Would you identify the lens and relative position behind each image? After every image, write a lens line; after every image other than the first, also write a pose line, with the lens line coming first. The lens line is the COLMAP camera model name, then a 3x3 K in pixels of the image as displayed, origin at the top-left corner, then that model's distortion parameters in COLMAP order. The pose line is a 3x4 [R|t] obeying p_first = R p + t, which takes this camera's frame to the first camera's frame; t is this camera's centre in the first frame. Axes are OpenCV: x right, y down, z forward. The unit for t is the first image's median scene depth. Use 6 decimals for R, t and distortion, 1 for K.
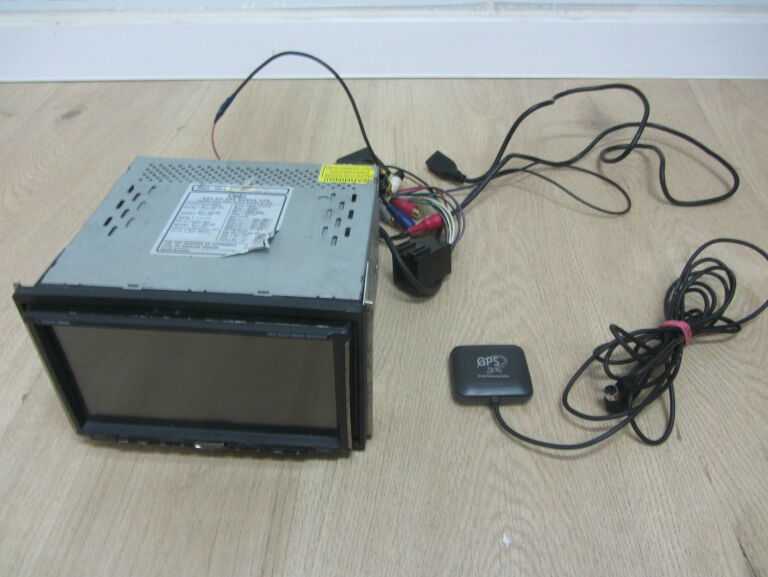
lens RADIAL K [[629.2, 0, 370.1], [0, 629.2, 287.1], [0, 0, 1]] dist [-0.002187, -0.002734]
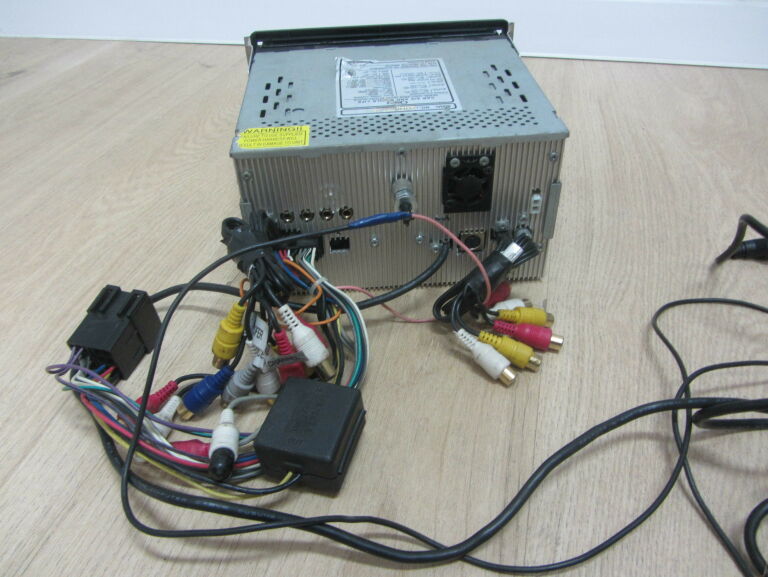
lens RADIAL K [[648.9, 0, 384.0], [0, 648.9, 288.5], [0, 0, 1]] dist [-0.005578, -0.074276]
pose [[-0.989351, 0.109971, -0.095351, -0.084138], [-0.070425, 0.211629, 0.974809, -1.035948], [0.127380, 0.971143, -0.201631, 1.531359]]
